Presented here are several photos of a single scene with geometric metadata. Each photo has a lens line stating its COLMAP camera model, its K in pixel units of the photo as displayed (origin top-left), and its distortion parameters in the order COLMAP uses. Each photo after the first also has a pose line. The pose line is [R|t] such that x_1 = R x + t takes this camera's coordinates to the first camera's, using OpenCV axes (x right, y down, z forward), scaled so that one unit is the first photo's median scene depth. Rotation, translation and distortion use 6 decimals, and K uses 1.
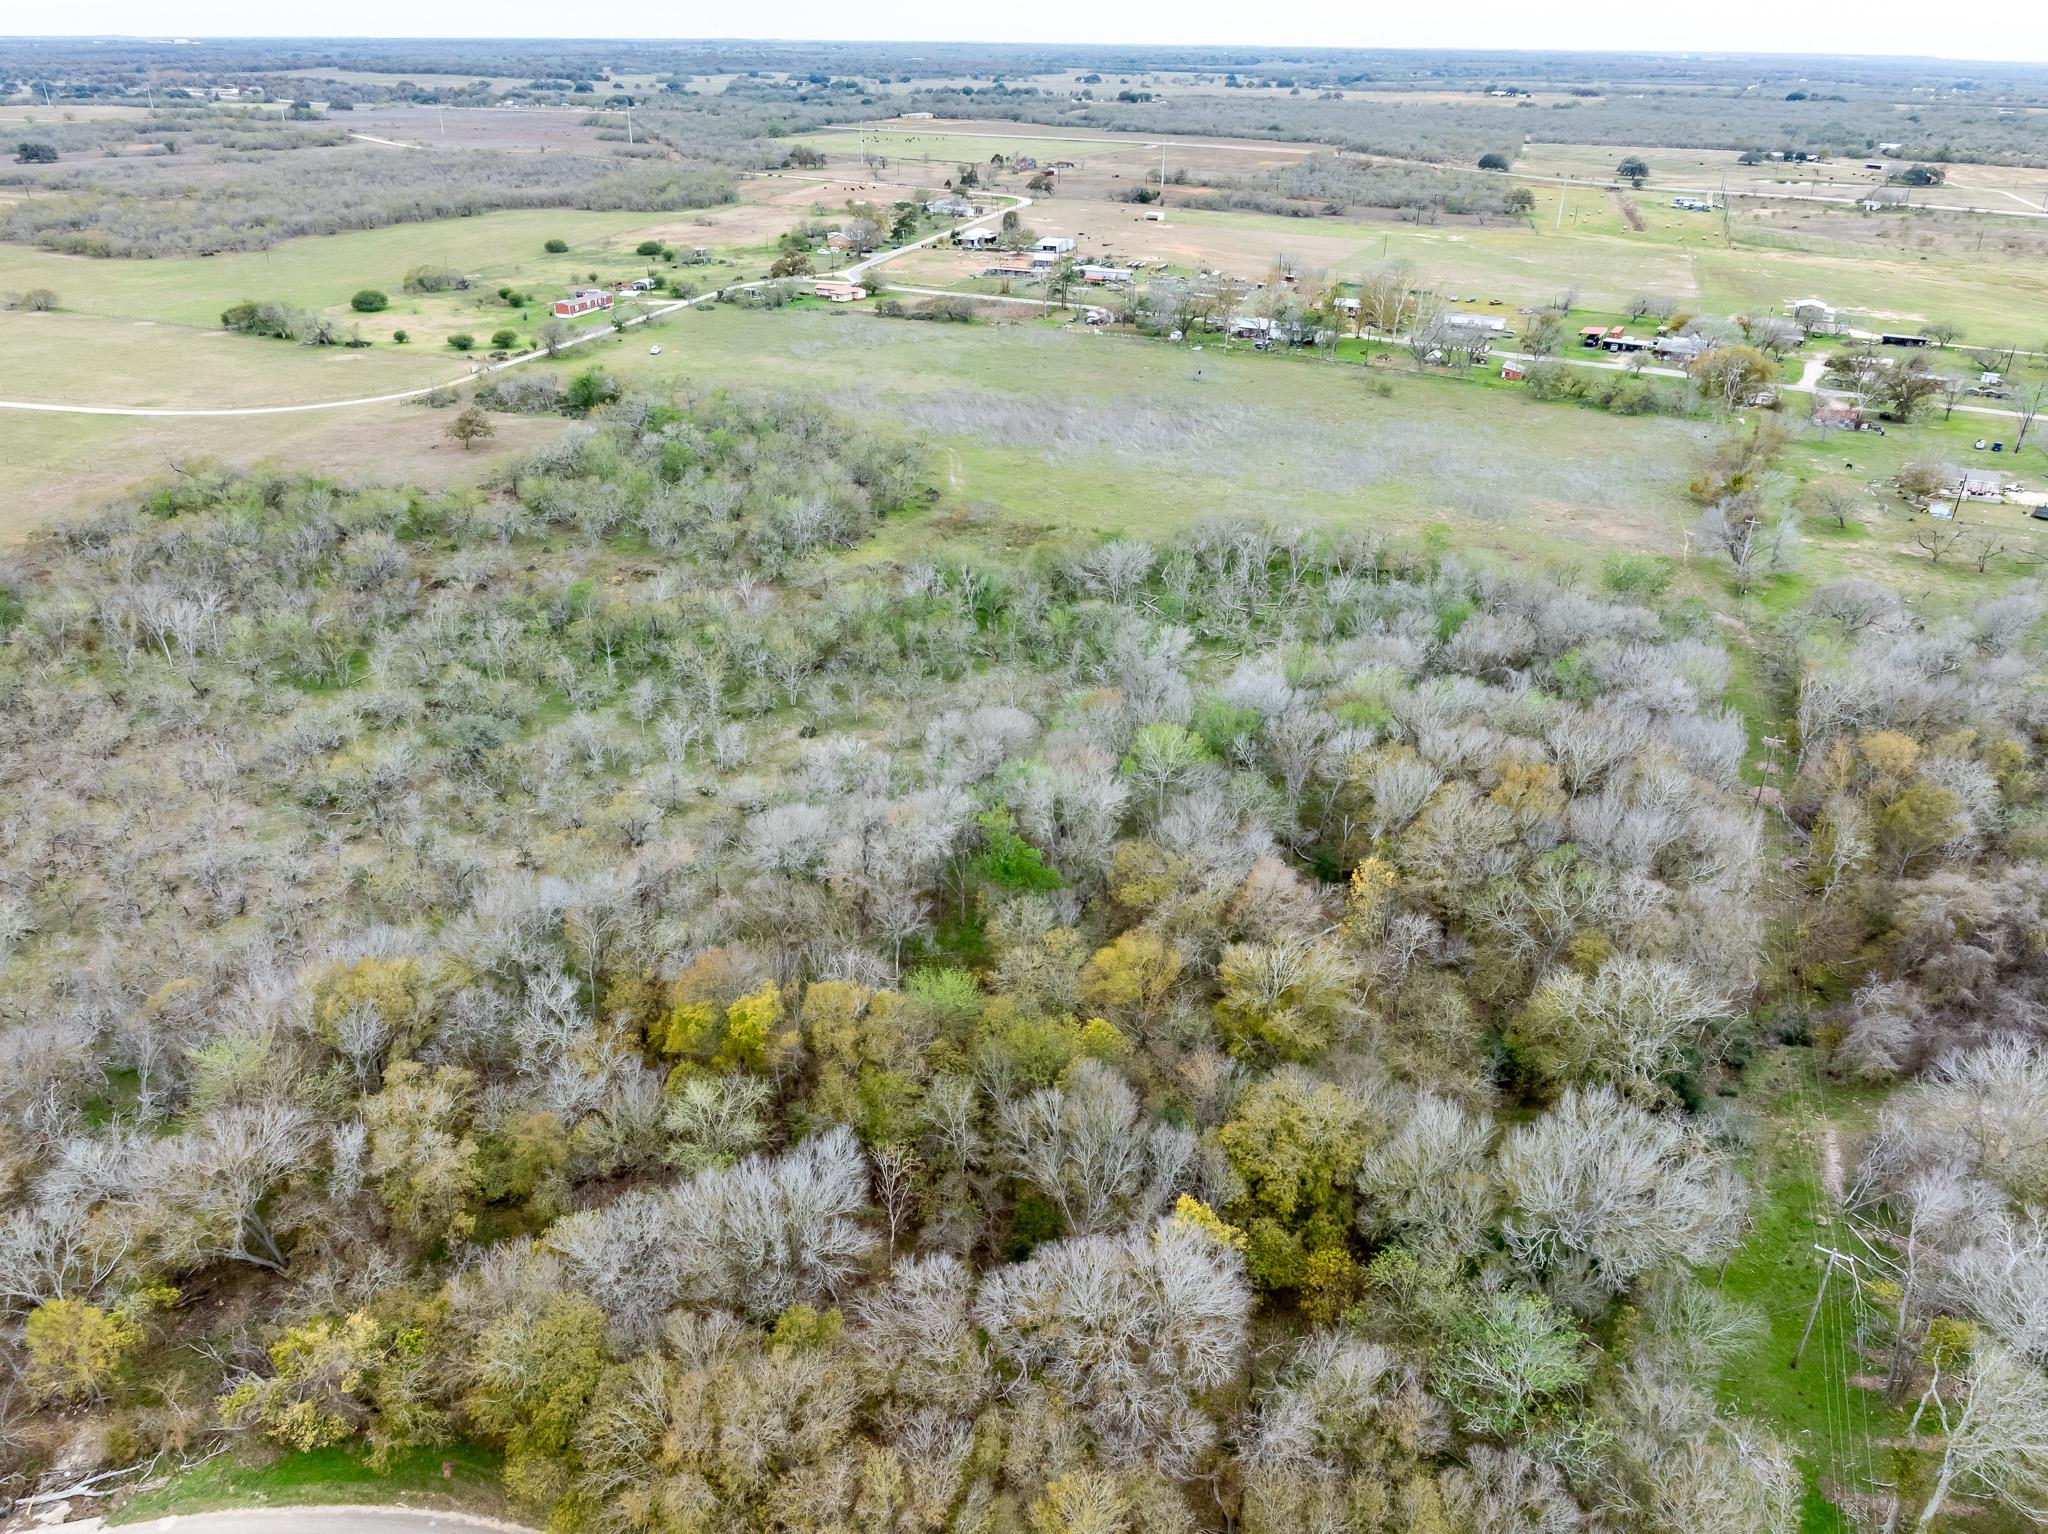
lens RADIAL K [[1454.2, 0, 1011.2], [0, 1454.2, 770.6], [0, 0, 1]] dist [-0.038266, 0.030652]
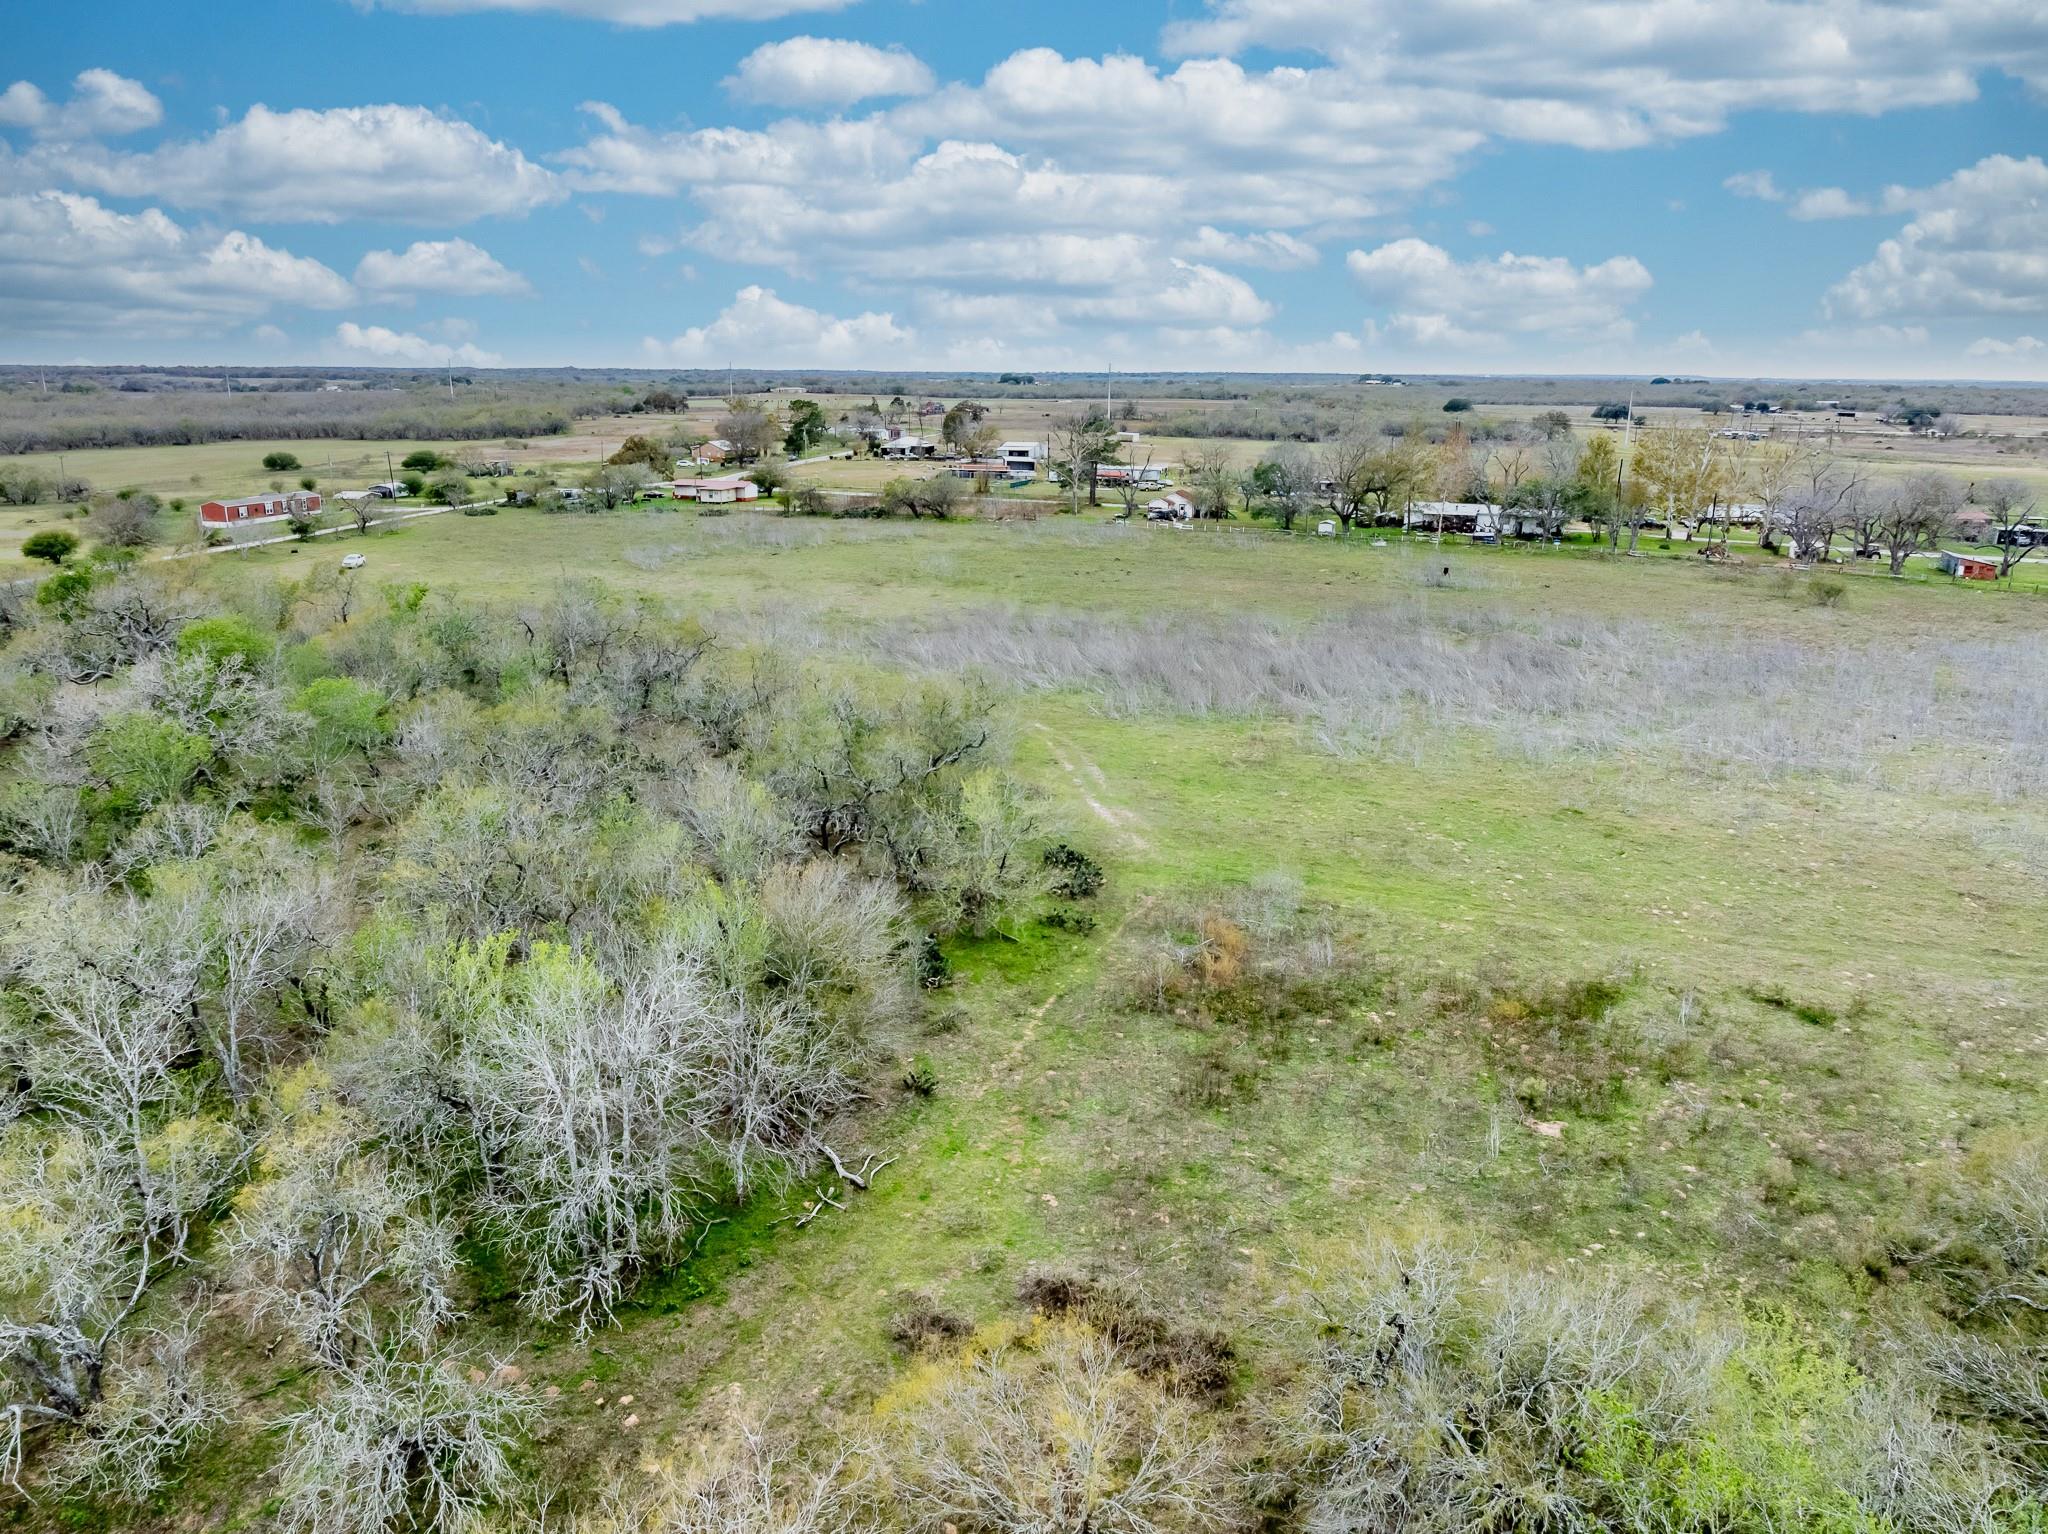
lens RADIAL K [[1454.2, 0, 1011.2], [0, 1454.2, 770.6], [0, 0, 1]] dist [-0.038266, 0.030652]
pose [[0.995092, -0.031337, 0.093861, -0.133718], [0.049533, 0.978885, -0.198320, -0.217316], [-0.085664, 0.201996, 0.975633, 1.018586]]
